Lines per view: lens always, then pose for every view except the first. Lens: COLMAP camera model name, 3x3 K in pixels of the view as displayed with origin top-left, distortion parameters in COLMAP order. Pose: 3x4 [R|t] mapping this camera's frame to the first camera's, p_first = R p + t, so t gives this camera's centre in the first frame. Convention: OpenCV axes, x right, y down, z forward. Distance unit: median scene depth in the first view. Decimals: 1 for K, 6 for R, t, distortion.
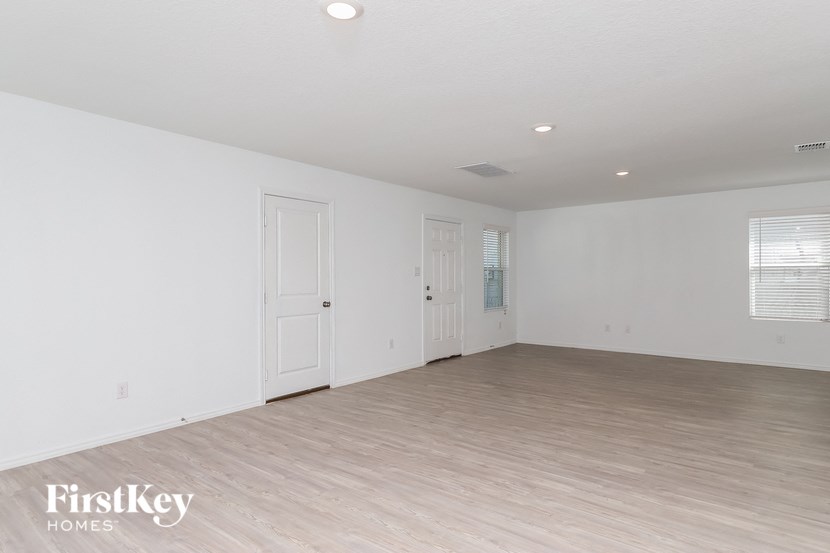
lens RADIAL K [[465.8, 0, 422.5], [0, 465.8, 274.3], [0, 0, 1]] dist [0.008839, 0.002186]
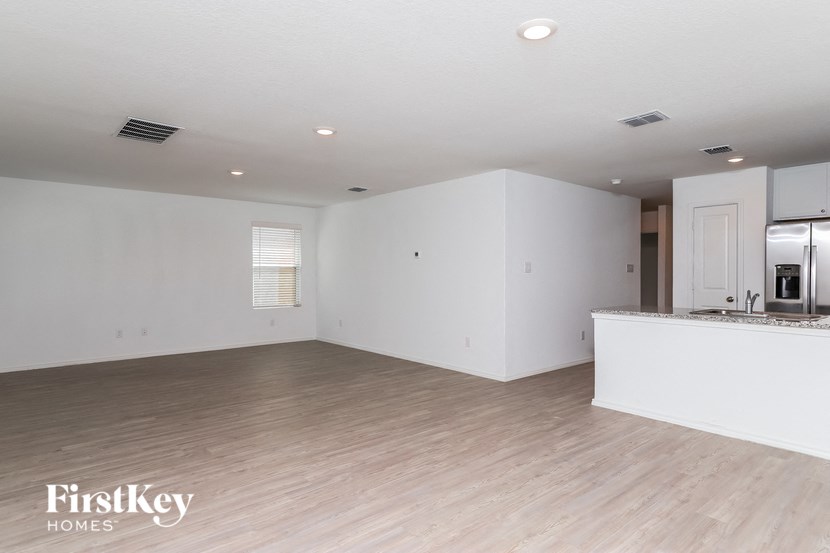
lens RADIAL K [[465.8, 0, 422.1], [0, 465.8, 275.5], [0, 0, 1]] dist [0.008839, 0.002186]
pose [[0.197338, -0.003437, 0.980329, -0.715366], [-0.004512, 0.999980, 0.004414, 0.000755], [-0.980325, -0.005295, 0.197319, 0.570462]]
